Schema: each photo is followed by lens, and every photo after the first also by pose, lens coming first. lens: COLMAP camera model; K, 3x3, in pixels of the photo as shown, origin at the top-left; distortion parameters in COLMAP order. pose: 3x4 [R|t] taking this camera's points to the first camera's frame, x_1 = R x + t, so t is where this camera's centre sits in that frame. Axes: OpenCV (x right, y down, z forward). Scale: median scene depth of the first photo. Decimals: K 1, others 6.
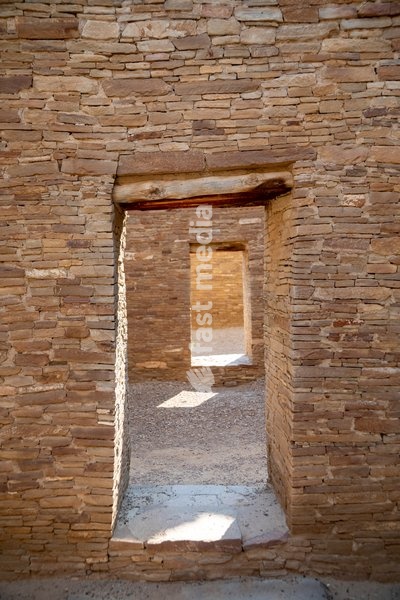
lens RADIAL K [[1021.8, 0, 200.0], [0, 1021.8, 300.0], [0, 0, 1]] dist [-0.041077, 1.535467]
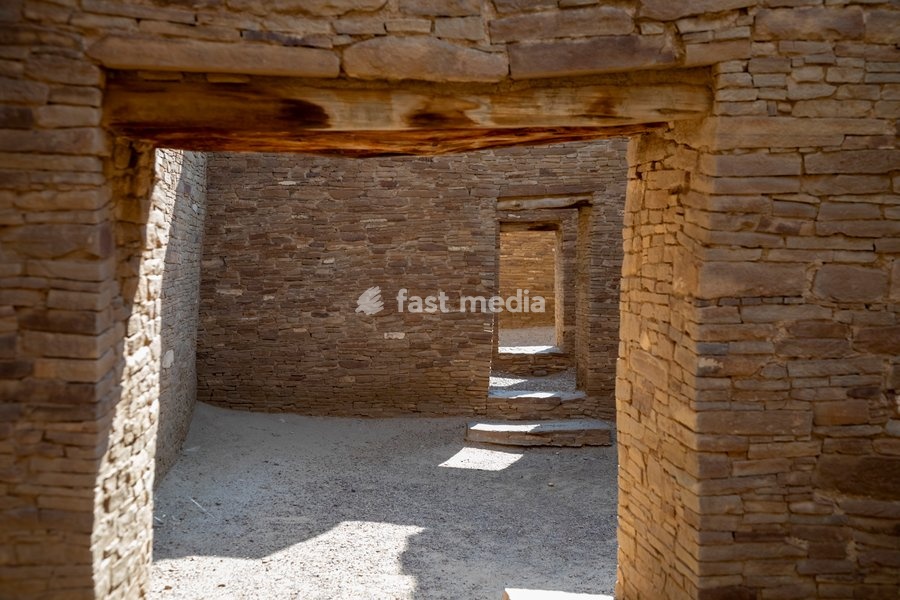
lens RADIAL K [[1532.7, 0, 450.0], [0, 1532.7, 300.0], [0, 0, 1]] dist [-0.041077, 1.535467]
pose [[0.999505, 0.022892, -0.021582, -0.103164], [-0.022844, 0.999736, 0.002453, 0.060266], [0.021632, -0.001959, 0.999764, -1.772251]]
